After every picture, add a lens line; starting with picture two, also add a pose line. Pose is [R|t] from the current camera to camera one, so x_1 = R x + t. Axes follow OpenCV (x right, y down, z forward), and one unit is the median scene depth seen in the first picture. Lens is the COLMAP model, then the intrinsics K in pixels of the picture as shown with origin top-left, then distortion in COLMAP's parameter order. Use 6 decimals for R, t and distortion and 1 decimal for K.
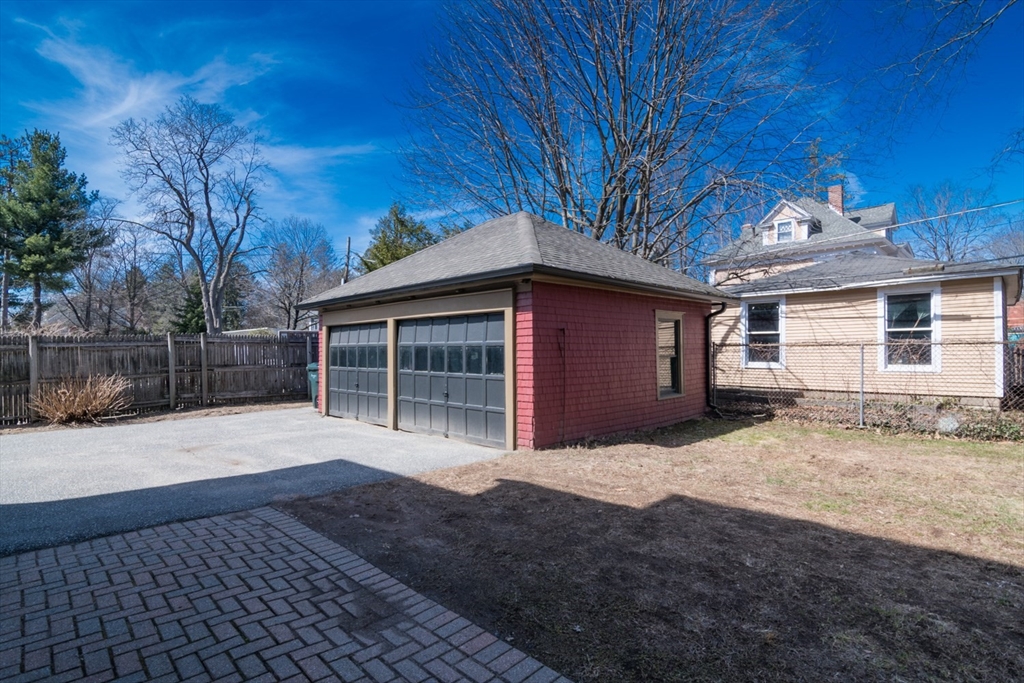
lens RADIAL K [[509.7, 0, 516.5], [0, 509.7, 342.0], [0, 0, 1]] dist [-0.012431, -0.000988]
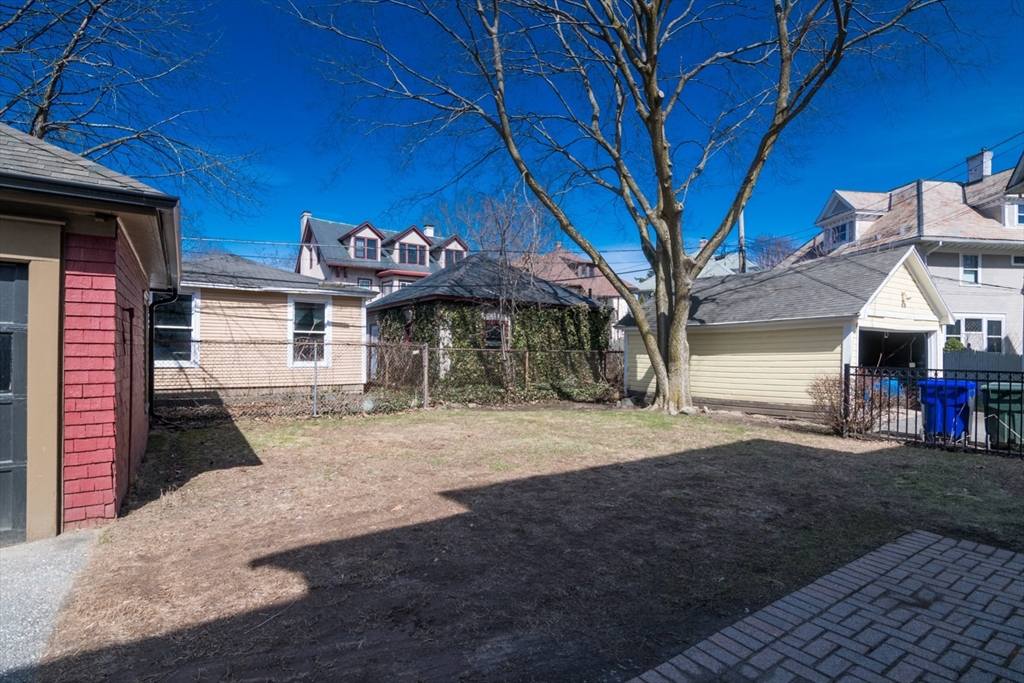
lens RADIAL K [[488.2, 0, 512.0], [0, 488.2, 341.5], [0, 0, 1]] dist [-0.010757, -0.000374]
pose [[0.188505, 0.026001, 0.981728, -0.411022], [-0.028979, 0.999361, -0.020904, 0.012360], [-0.981645, -0.024509, 0.189138, 0.464141]]
